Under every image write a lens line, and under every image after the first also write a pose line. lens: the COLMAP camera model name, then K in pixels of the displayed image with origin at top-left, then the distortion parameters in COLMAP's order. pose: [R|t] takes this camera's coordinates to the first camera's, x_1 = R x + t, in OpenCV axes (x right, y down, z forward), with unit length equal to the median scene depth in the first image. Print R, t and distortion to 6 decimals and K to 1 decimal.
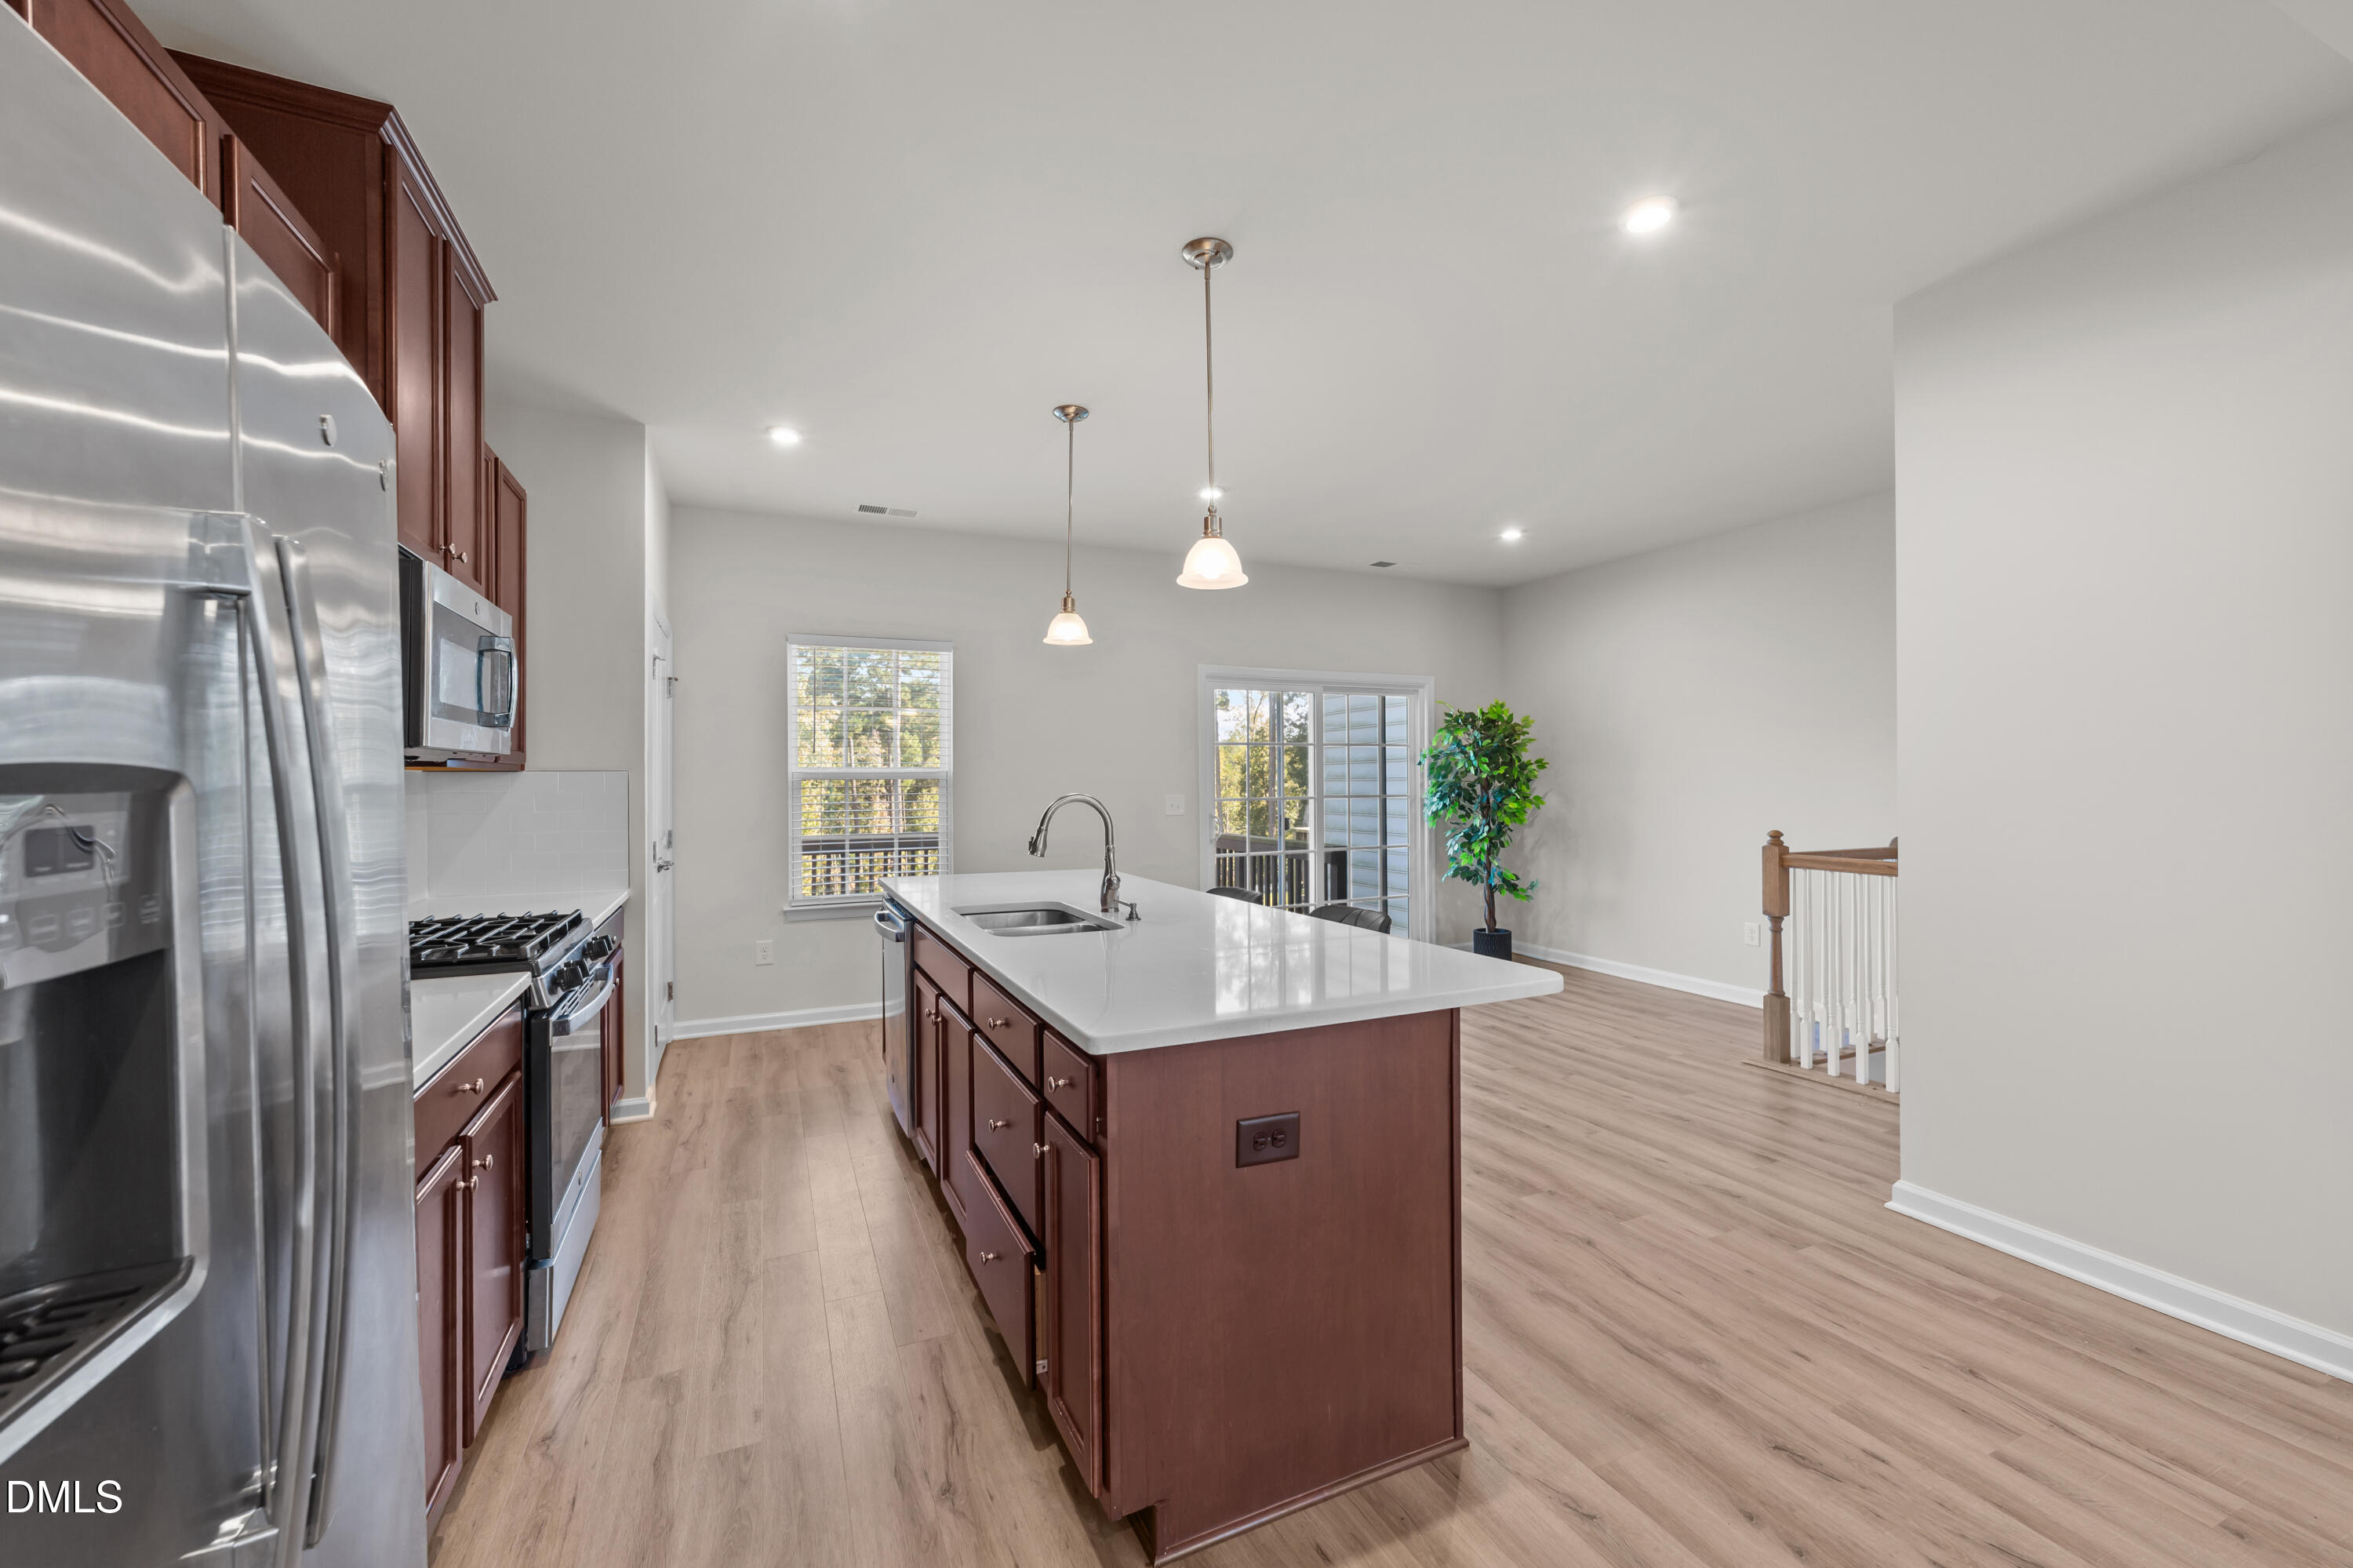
lens RADIAL K [[919.8, 0, 1176.5], [0, 919.8, 784.0], [0, 0, 1]] dist [0.001403, 0.000034]
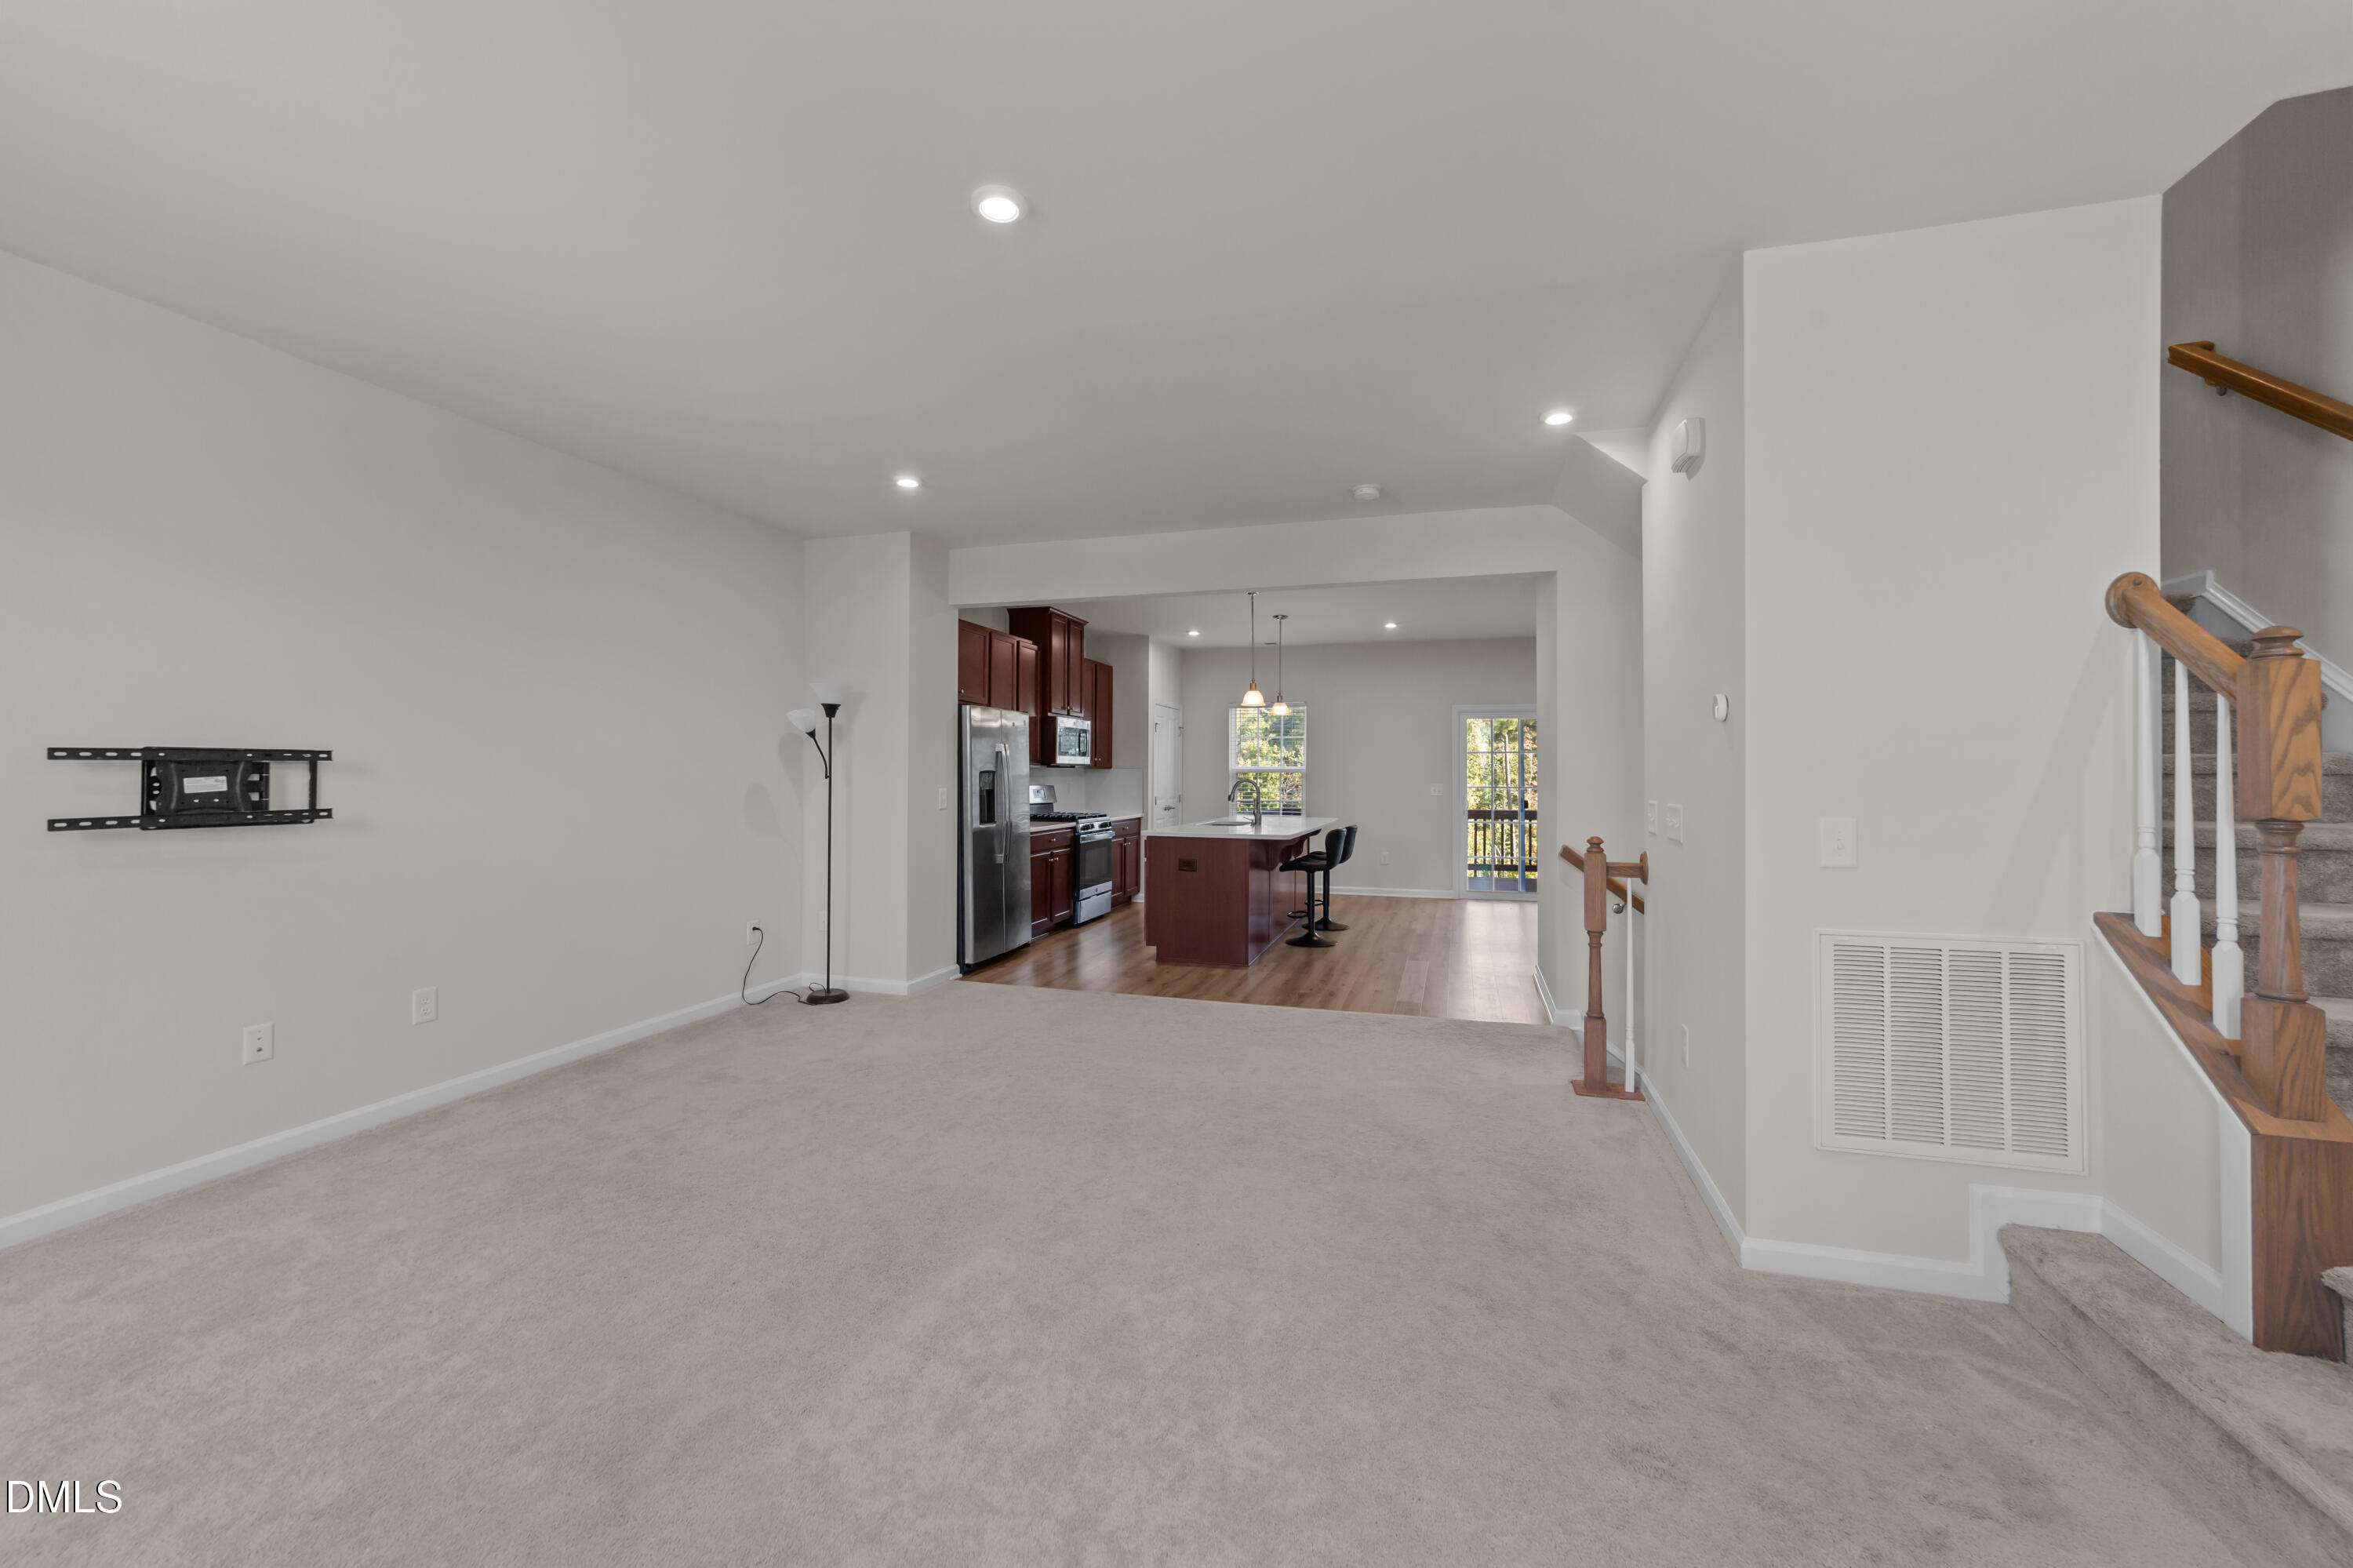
lens RADIAL K [[904.7, 0, 1175.5], [0, 904.7, 761.2], [0, 0, 1]] dist [-0.000859, 0.000004]
pose [[0.746573, 0.000071, -0.665303, 1.076338], [-0.011657, 0.999848, -0.012974, -0.003714], [0.665201, 0.017442, 0.746461, -0.784946]]
